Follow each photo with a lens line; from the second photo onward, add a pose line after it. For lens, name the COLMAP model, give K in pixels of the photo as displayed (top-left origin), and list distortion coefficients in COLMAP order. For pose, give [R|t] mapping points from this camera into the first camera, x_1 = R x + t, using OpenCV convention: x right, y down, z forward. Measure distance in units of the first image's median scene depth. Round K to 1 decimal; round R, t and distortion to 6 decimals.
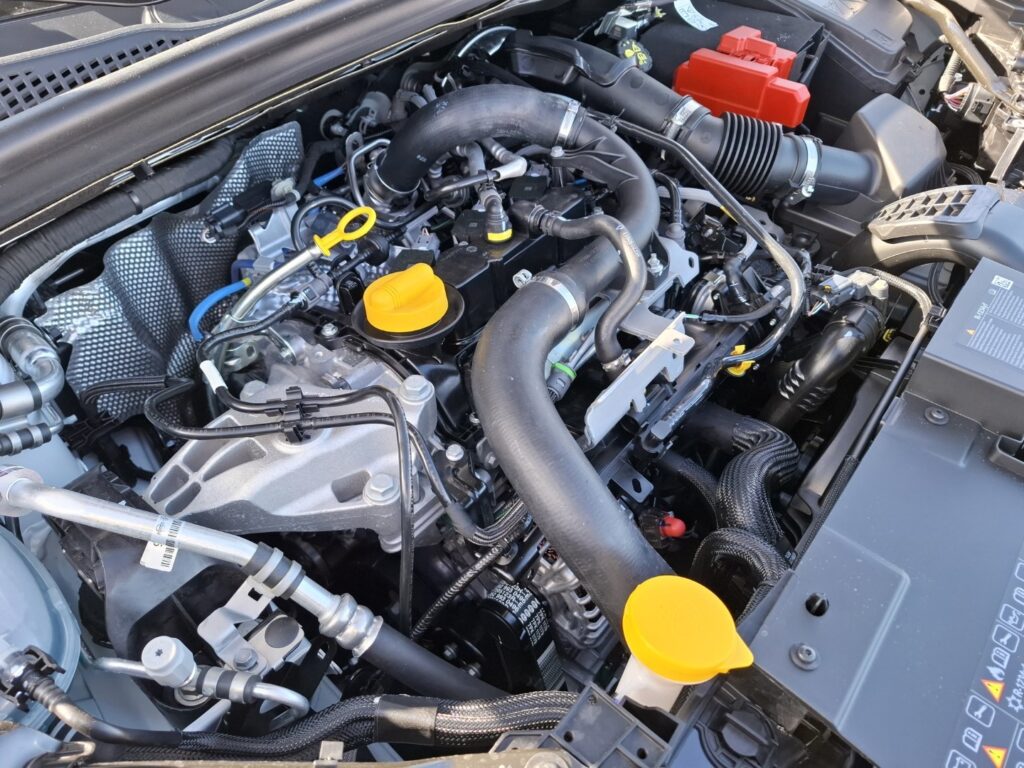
lens RADIAL K [[696.2, 0, 512.0], [0, 696.2, 384.0], [0, 0, 1]] dist [-0.002213, -0.001719]
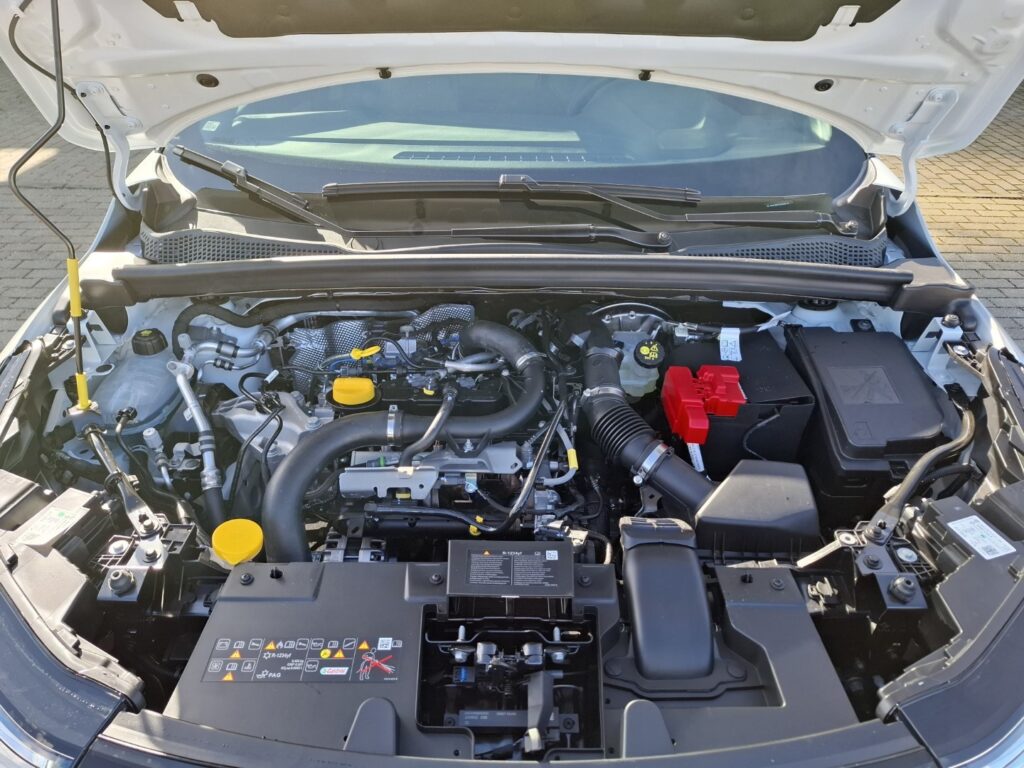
lens RADIAL K [[673.0, 0, 512.0], [0, 673.0, 384.0], [0, 0, 1]] dist [0.000136, -0.000195]
pose [[0.640140, 0.423422, -0.641042, 1.556326], [-0.558078, 0.829737, -0.009233, -0.421776], [0.527987, 0.363662, 0.767450, -0.298712]]
